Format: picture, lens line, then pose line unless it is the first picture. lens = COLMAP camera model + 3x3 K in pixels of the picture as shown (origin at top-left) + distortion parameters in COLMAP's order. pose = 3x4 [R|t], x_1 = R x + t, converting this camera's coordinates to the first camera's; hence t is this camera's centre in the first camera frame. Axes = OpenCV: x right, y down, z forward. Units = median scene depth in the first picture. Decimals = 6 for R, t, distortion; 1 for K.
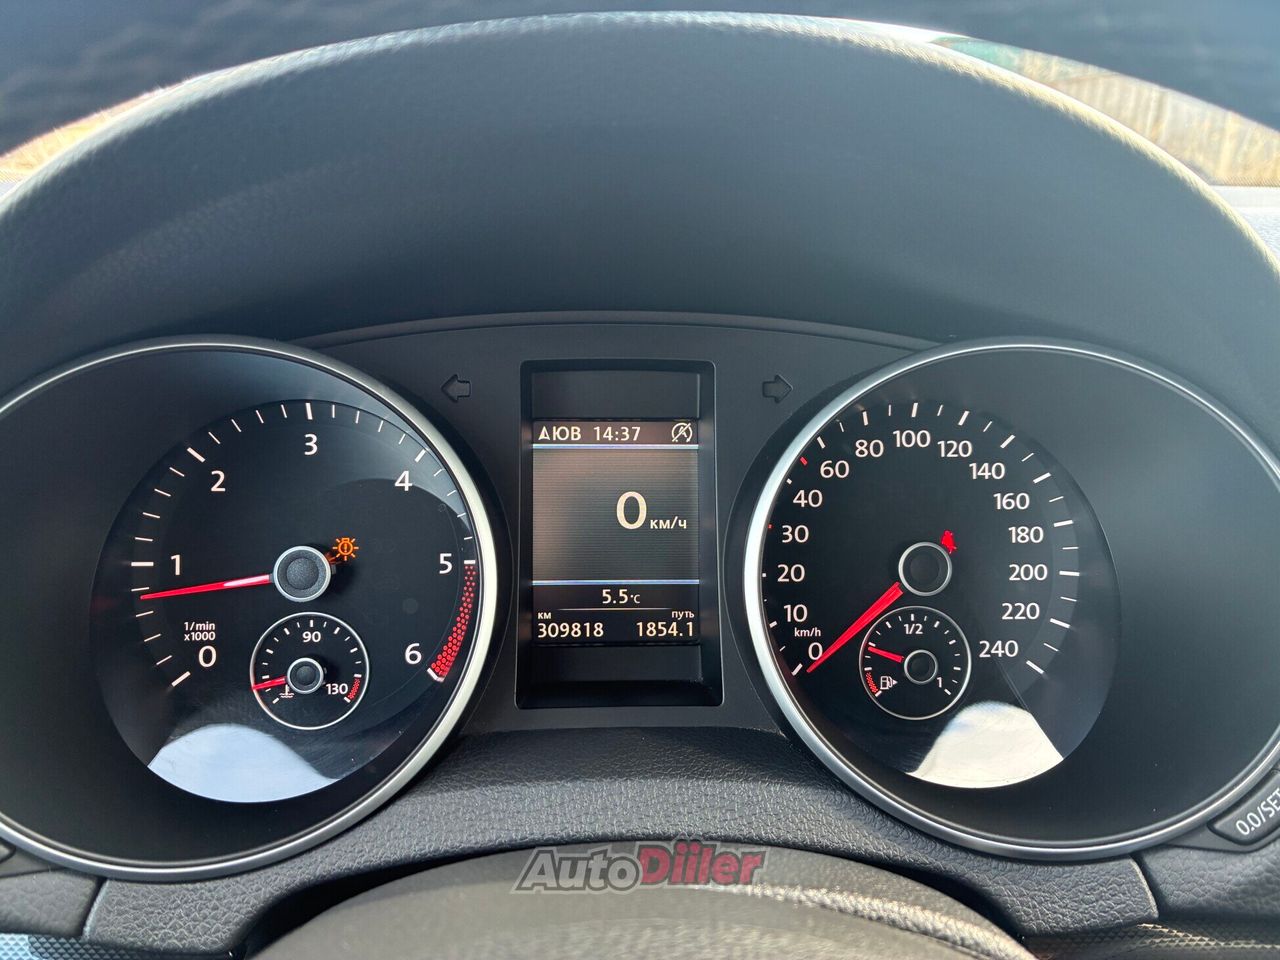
lens RADIAL K [[986.8, 0, 640.0], [0, 986.8, 480.0], [0, 0, 1]] dist [0.032846, -0.064930]
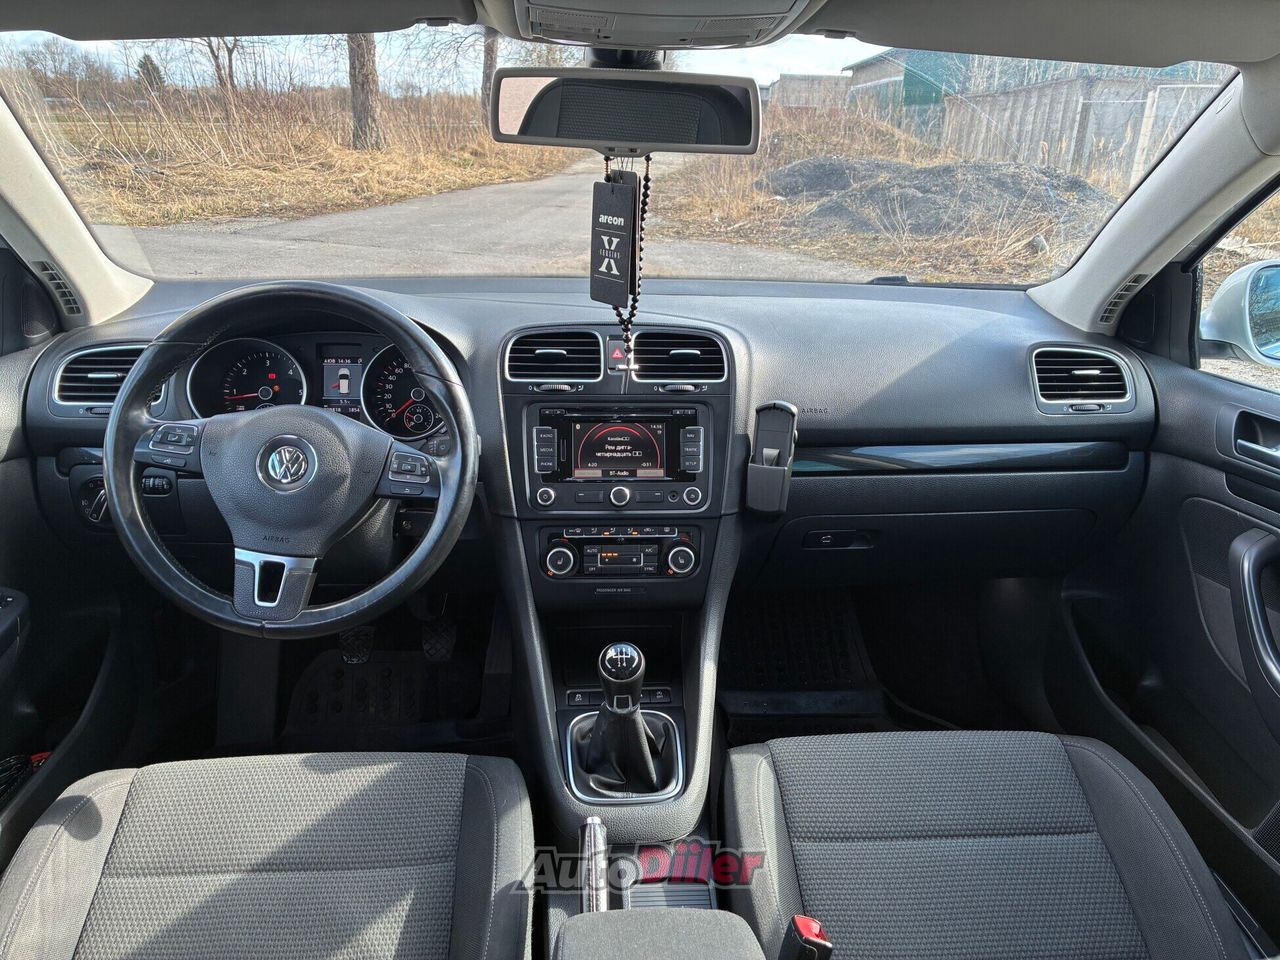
lens RADIAL K [[986.8, 0, 640.0], [0, 986.8, 480.0], [0, 0, 1]] dist [0.032846, -0.064930]
pose [[0.999984, 0.005211, -0.002279, 1.207584], [-0.005213, 0.999986, -0.000709, 0.438750], [0.002275, 0.000721, 0.999997, -3.060054]]
